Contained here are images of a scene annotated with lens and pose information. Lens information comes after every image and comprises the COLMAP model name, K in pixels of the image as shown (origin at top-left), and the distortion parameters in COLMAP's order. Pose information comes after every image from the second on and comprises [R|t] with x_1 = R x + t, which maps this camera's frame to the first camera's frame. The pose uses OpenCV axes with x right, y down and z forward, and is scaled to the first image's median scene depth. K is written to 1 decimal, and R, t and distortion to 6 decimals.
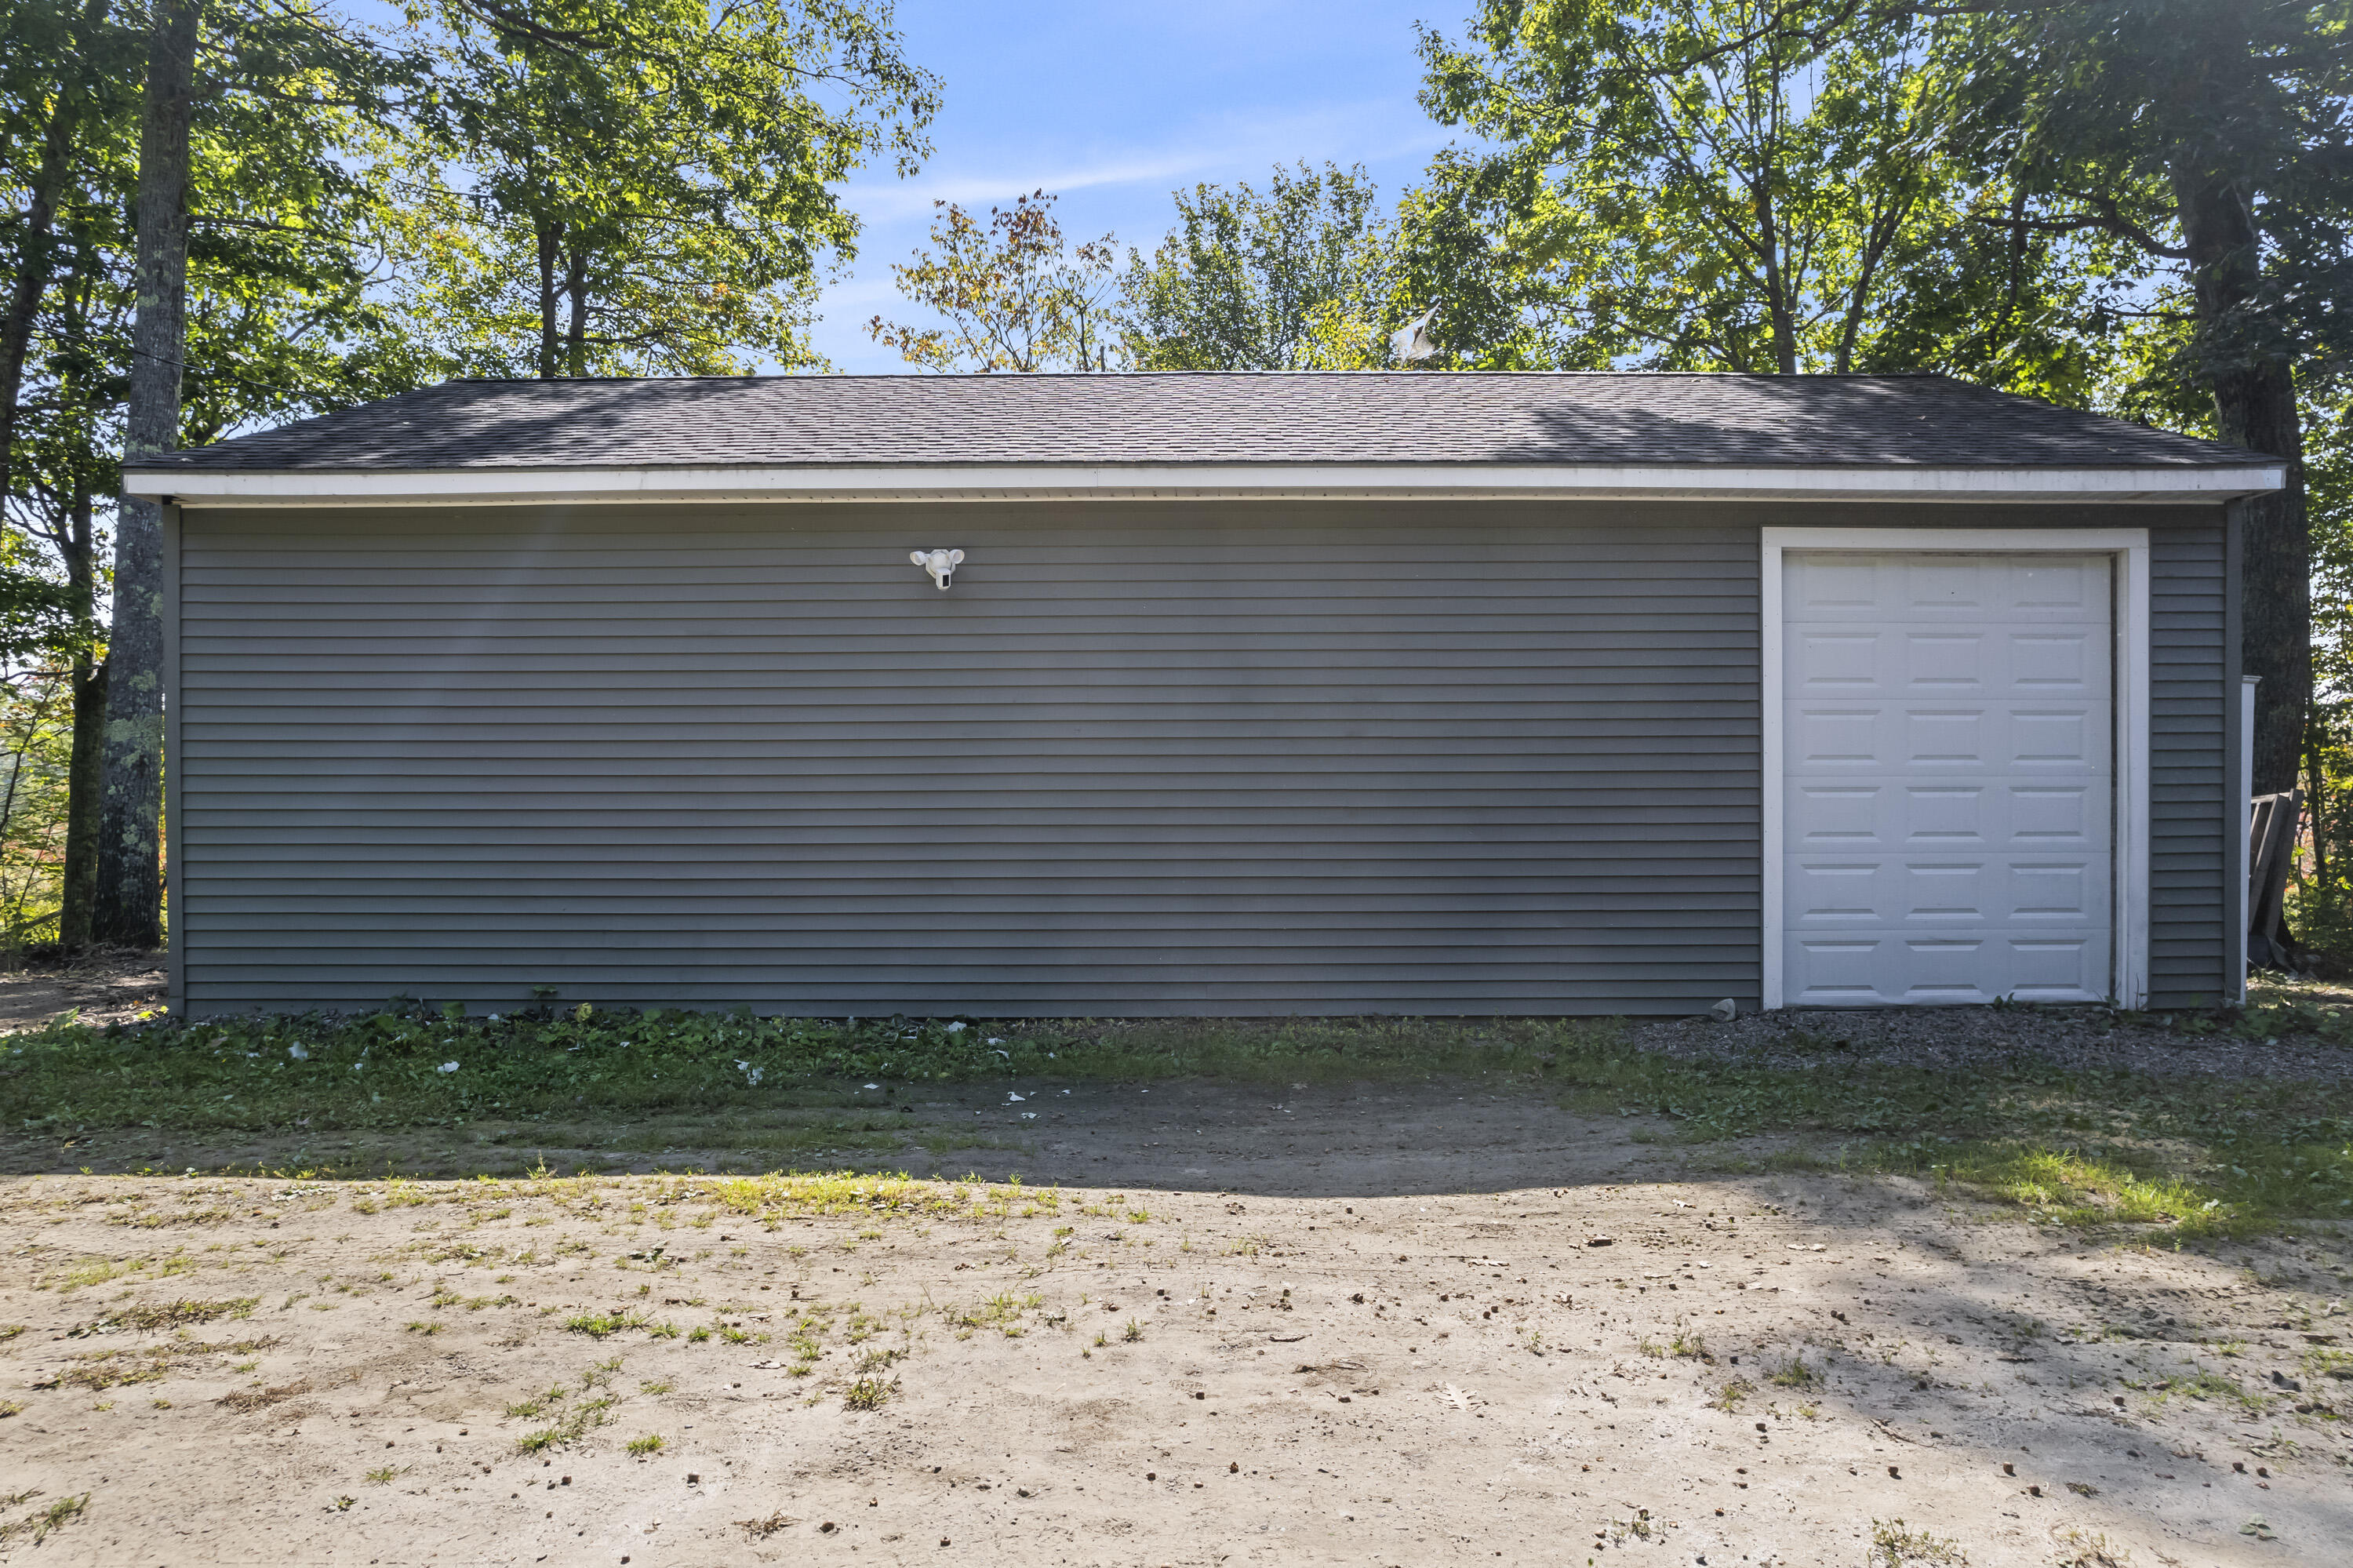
lens RADIAL K [[1500.3, 0, 1157.3], [0, 1500.3, 863.1], [0, 0, 1]] dist [-0.053896, 0.034401]
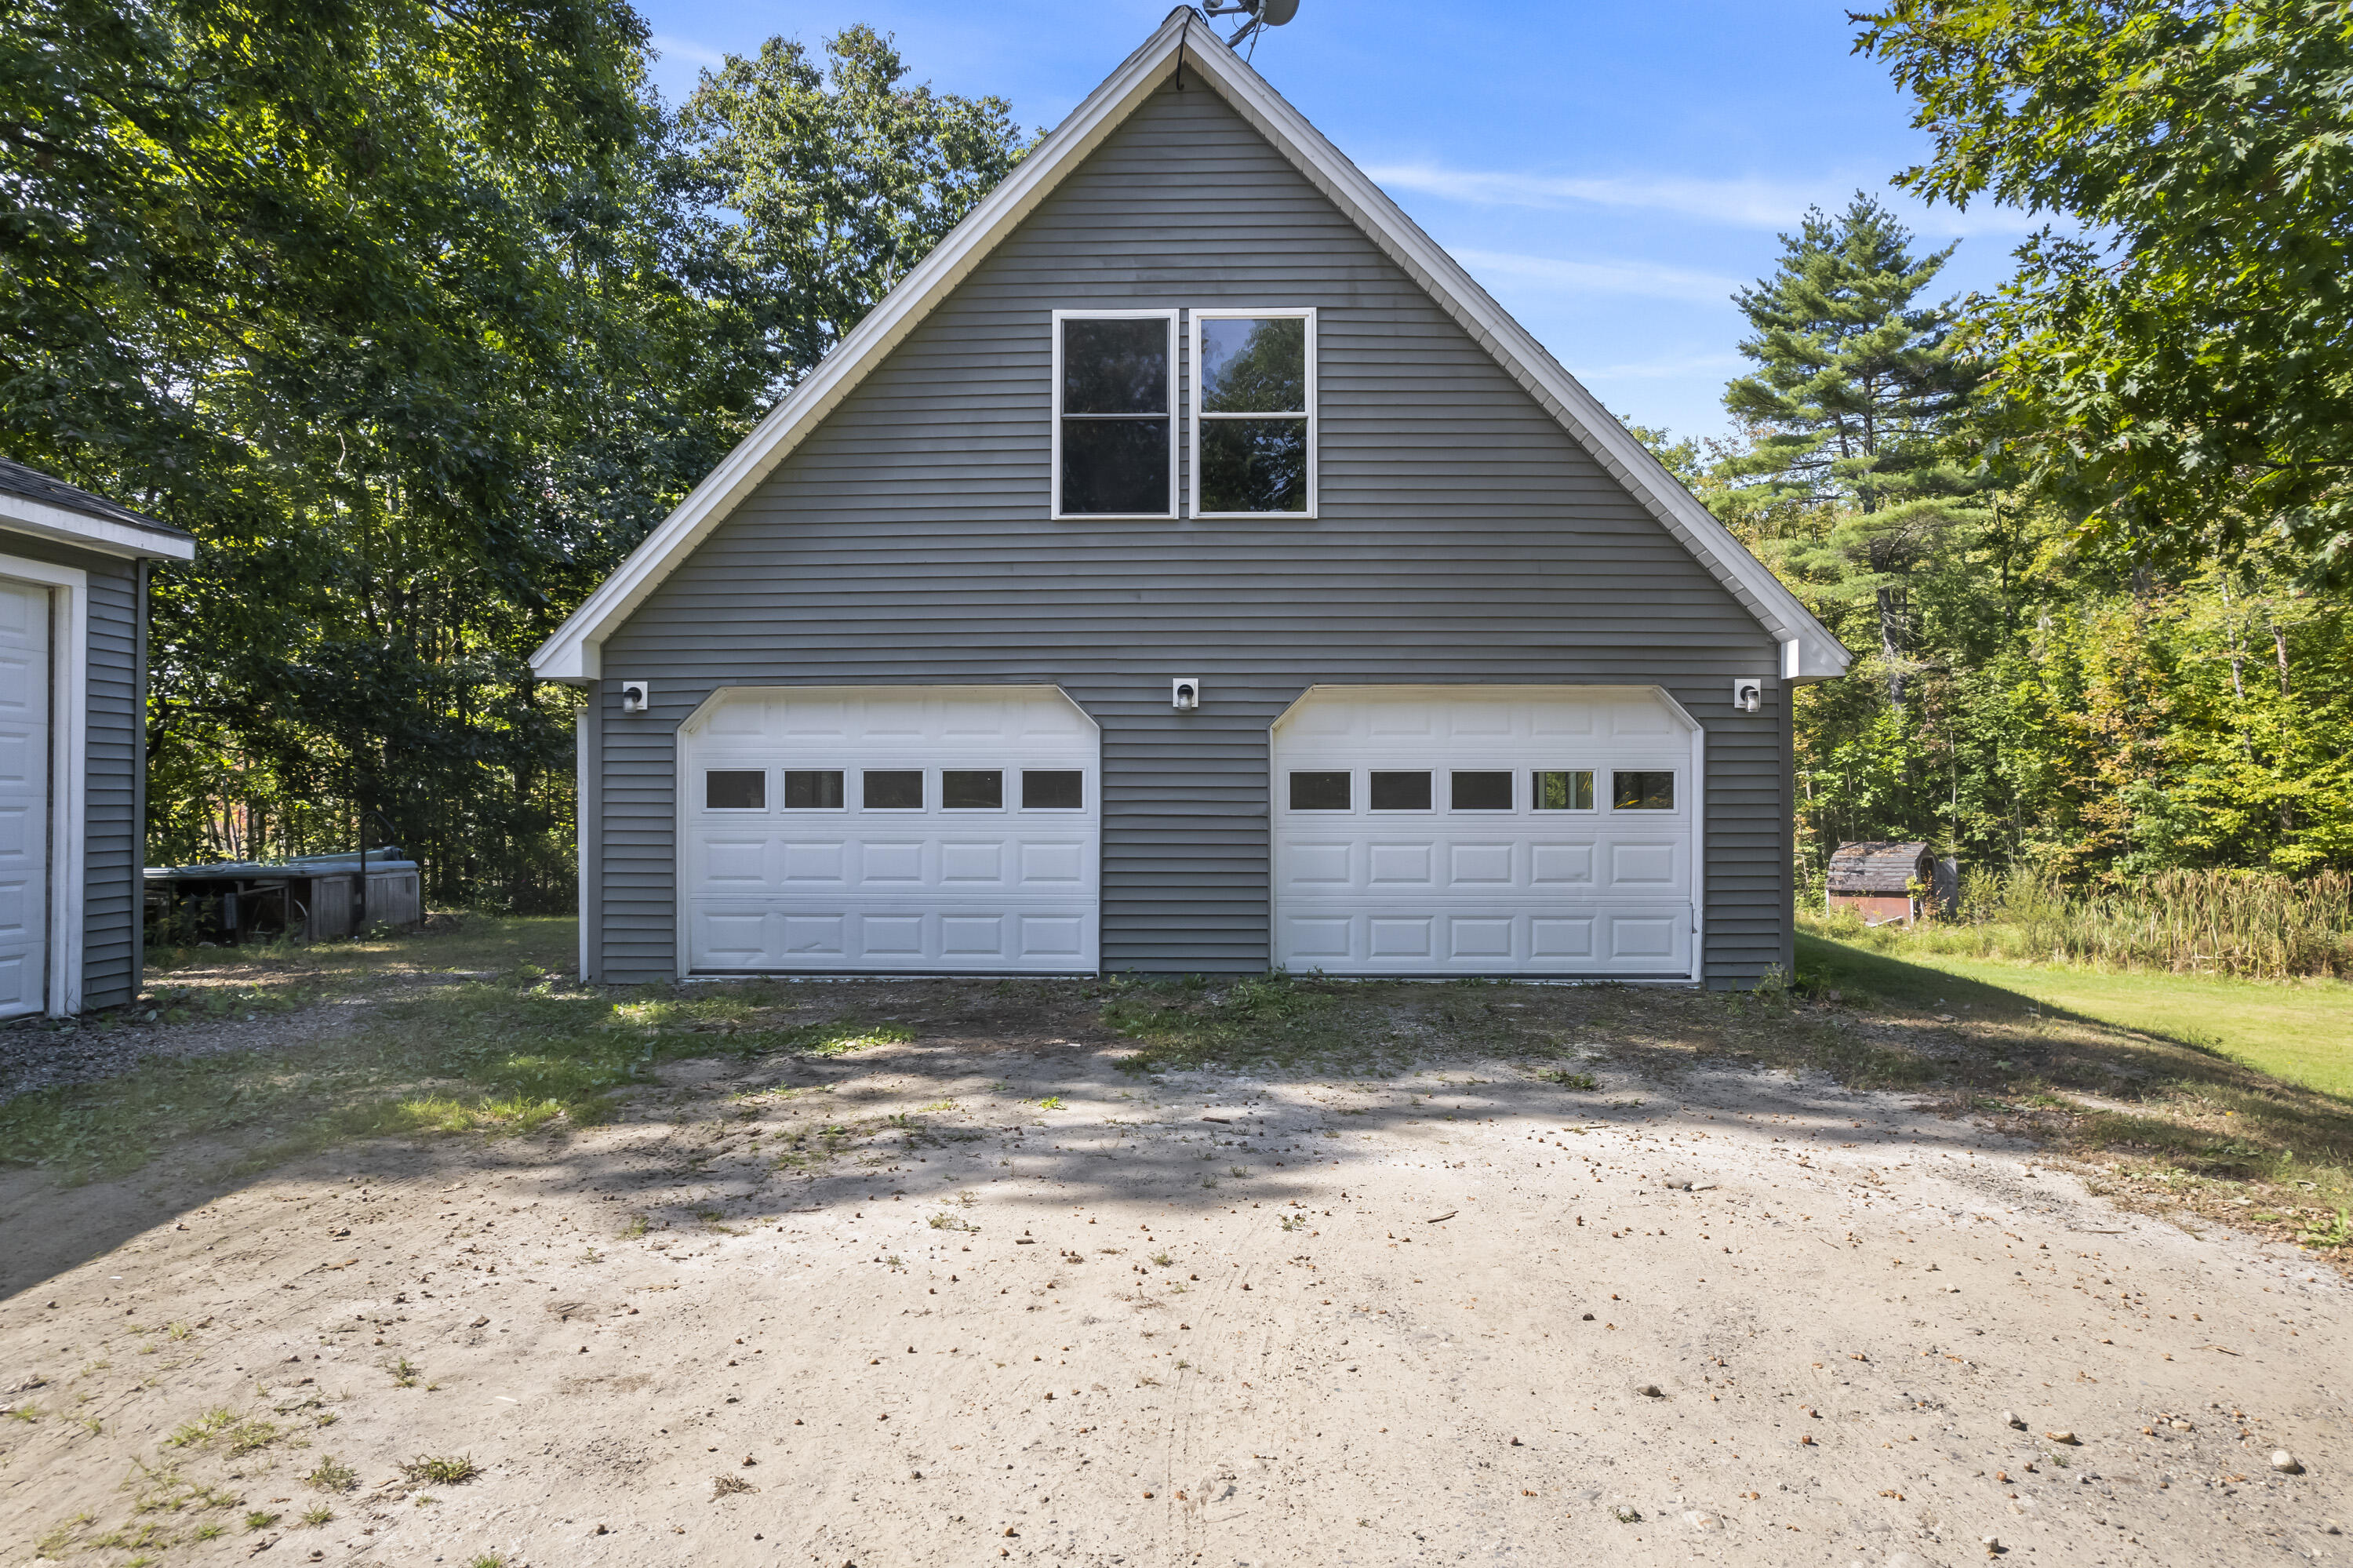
lens RADIAL K [[1500.3, 0, 1180.8], [0, 1500.3, 772.5], [0, 0, 1]] dist [-0.053896, 0.034401]
pose [[0.022092, 0.025193, 0.999438, -0.407055], [0.040595, 0.998835, -0.026075, -0.016559], [-0.998931, 0.041148, 0.021044, 0.175924]]
